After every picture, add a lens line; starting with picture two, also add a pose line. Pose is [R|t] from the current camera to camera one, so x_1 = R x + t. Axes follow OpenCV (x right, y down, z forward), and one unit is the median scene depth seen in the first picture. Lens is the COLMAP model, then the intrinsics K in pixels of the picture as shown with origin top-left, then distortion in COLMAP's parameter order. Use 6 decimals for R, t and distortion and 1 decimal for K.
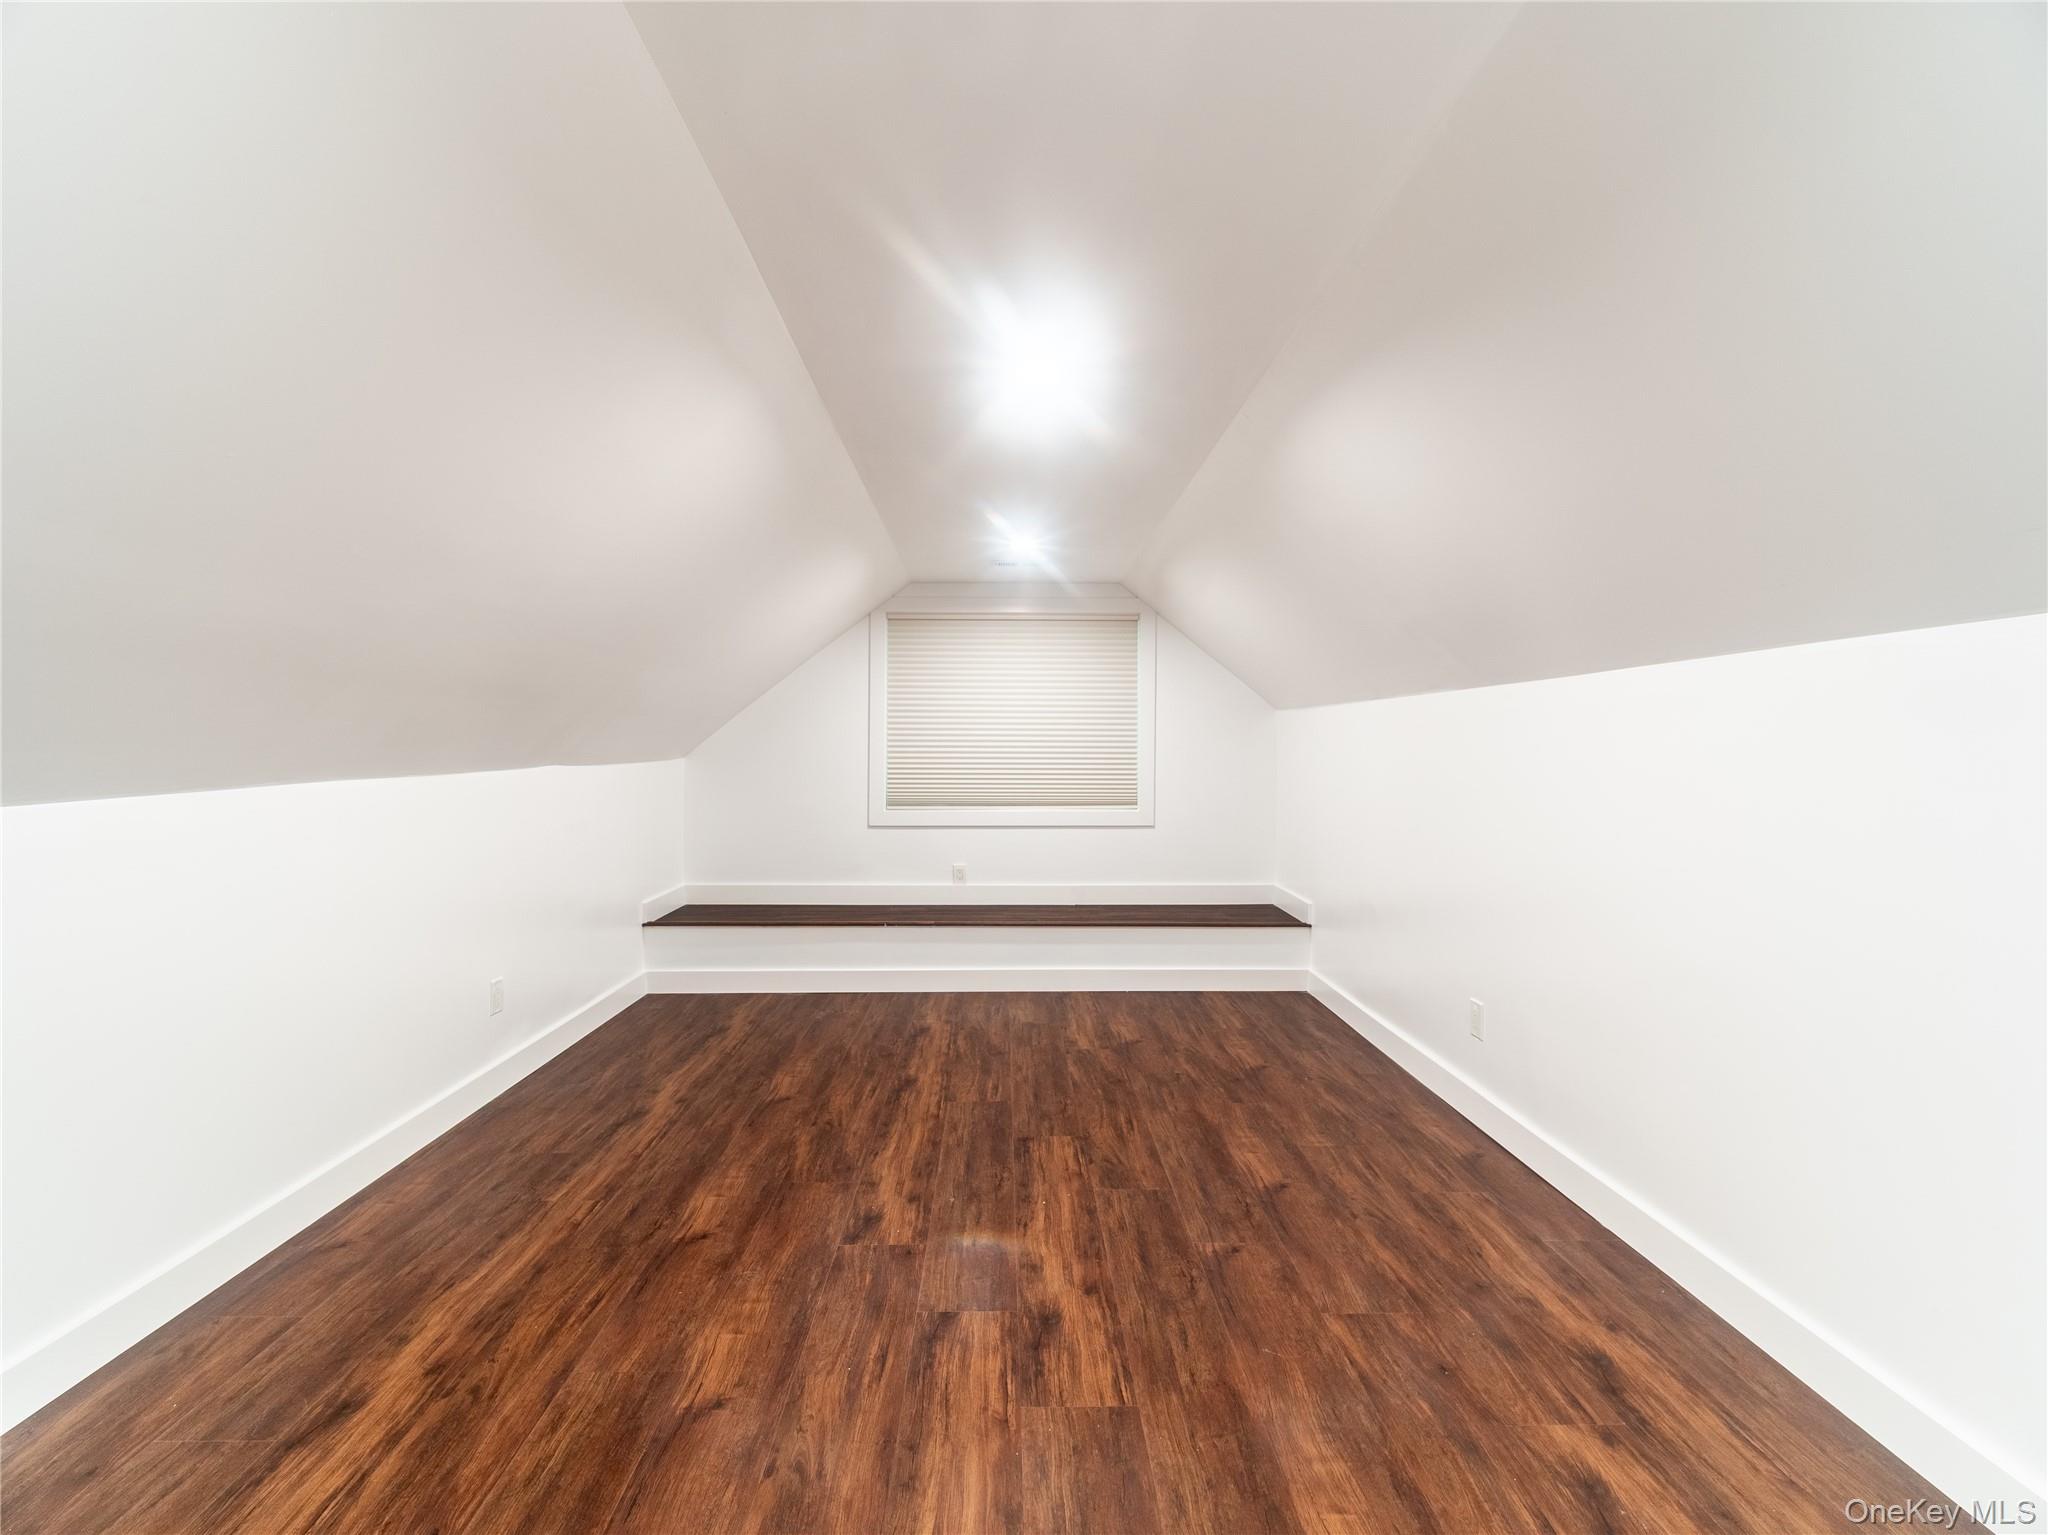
lens RADIAL K [[914.5, 0, 1013.8], [0, 914.5, 762.0], [0, 0, 1]] dist [0.003335, -0.008869]
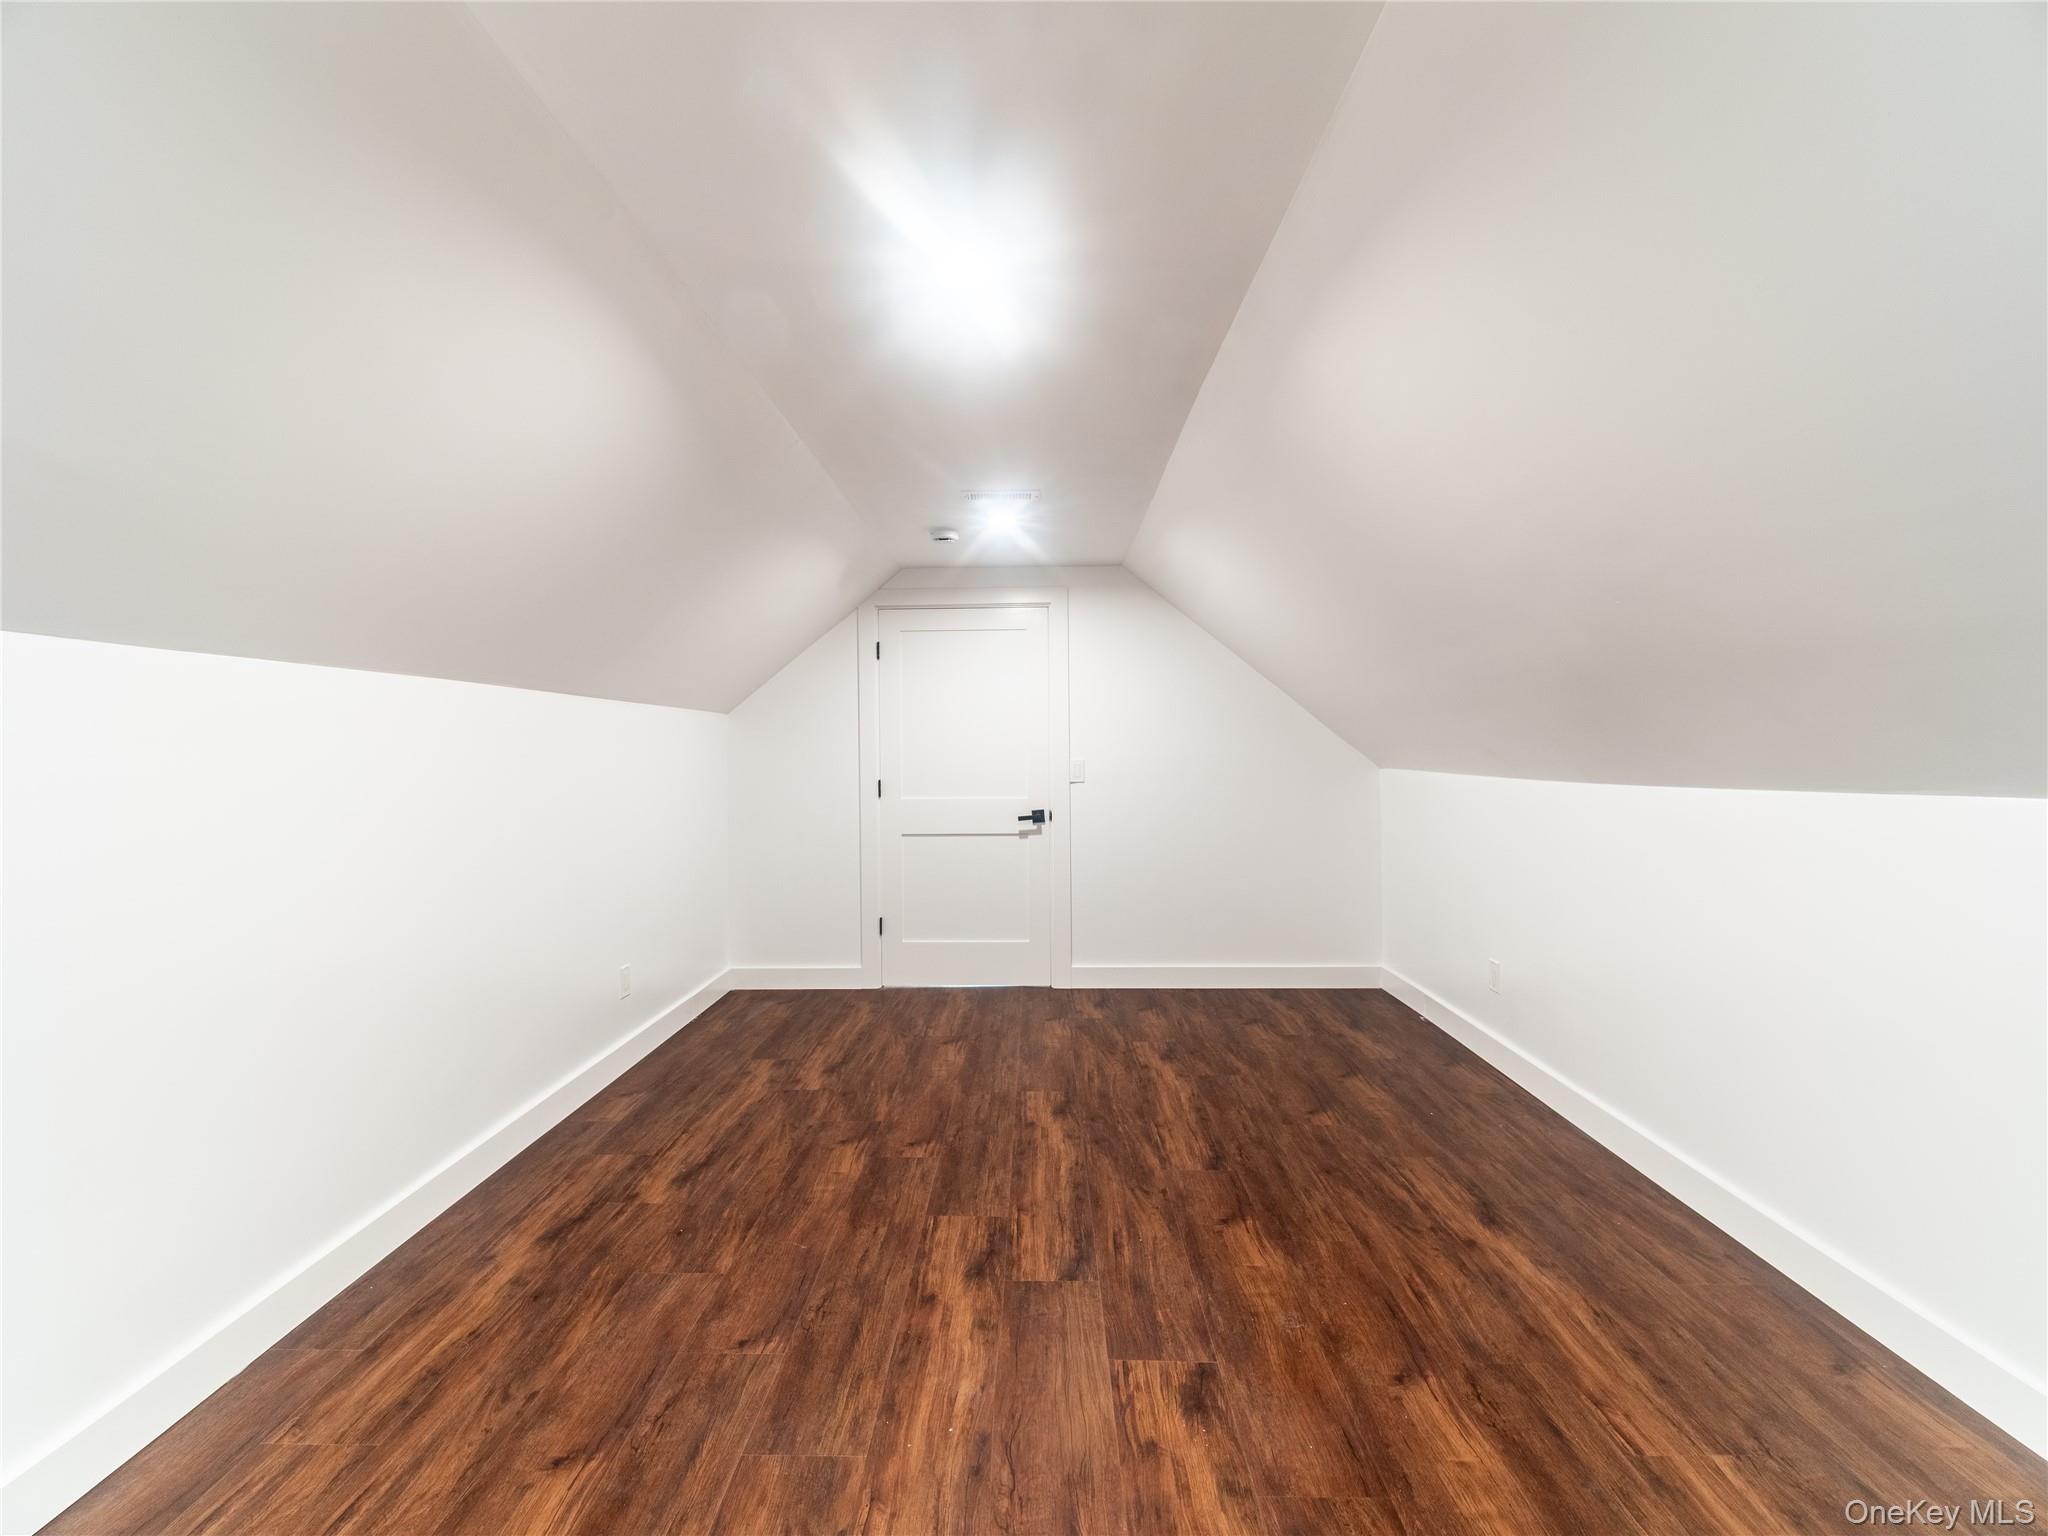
lens RADIAL K [[914.5, 0, 1013.8], [0, 914.5, 762.5], [0, 0, 1]] dist [0.003335, -0.008869]
pose [[-0.999187, 0.004954, 0.040019, -0.053327], [0.006122, 0.999557, 0.029123, -0.034311], [-0.039857, 0.029344, -0.998774, 2.080646]]
